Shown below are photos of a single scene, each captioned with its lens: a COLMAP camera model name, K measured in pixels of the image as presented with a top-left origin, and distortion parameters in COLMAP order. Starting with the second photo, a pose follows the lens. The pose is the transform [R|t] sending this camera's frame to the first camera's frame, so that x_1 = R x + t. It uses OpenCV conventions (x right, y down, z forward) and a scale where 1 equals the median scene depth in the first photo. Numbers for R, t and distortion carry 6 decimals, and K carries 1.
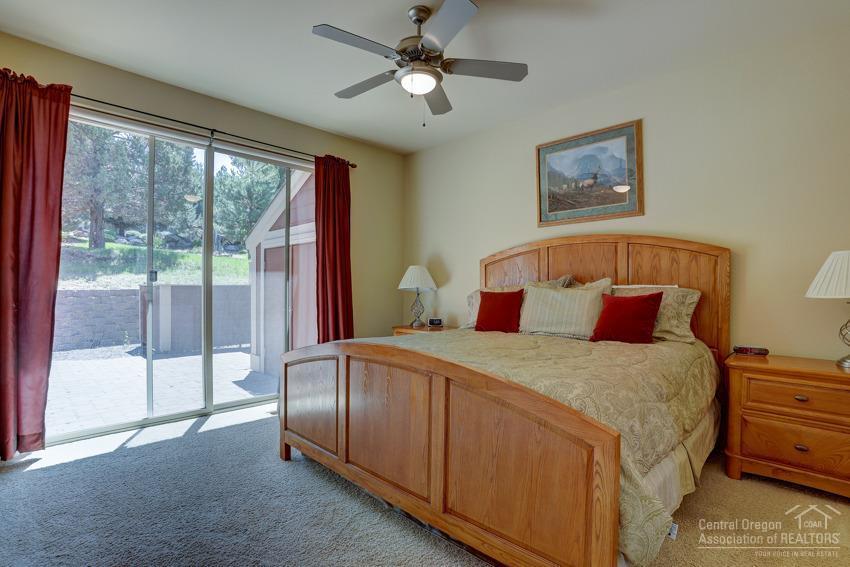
lens RADIAL K [[415.5, 0, 432.0], [0, 415.5, 285.7], [0, 0, 1]] dist [-0.071869, 0.030466]
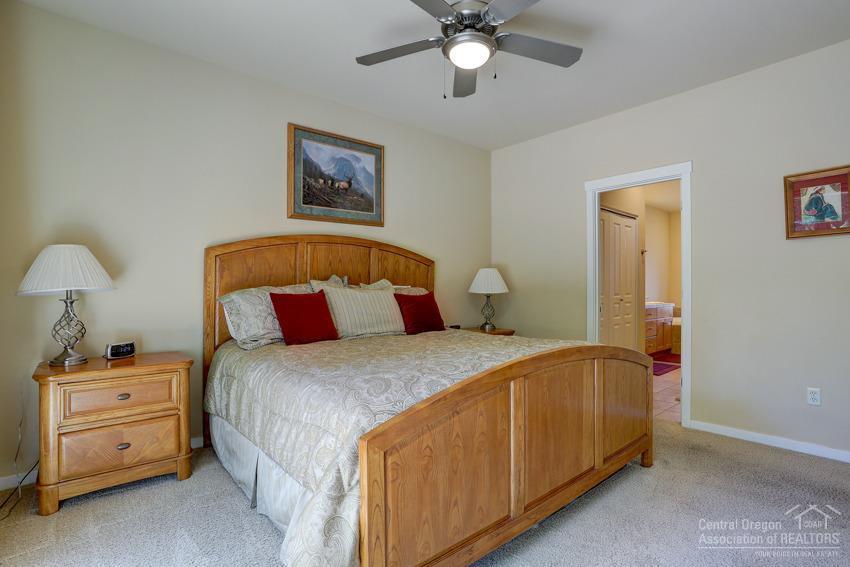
lens RADIAL K [[415.5, 0, 432.0], [0, 415.5, 285.7], [0, 0, 1]] dist [-0.071869, 0.030466]
pose [[0.101526, -0.003271, 0.994828, -0.613079], [-0.008790, 0.999953, 0.004185, -0.006920], [-0.994794, -0.009170, 0.101492, 0.664949]]
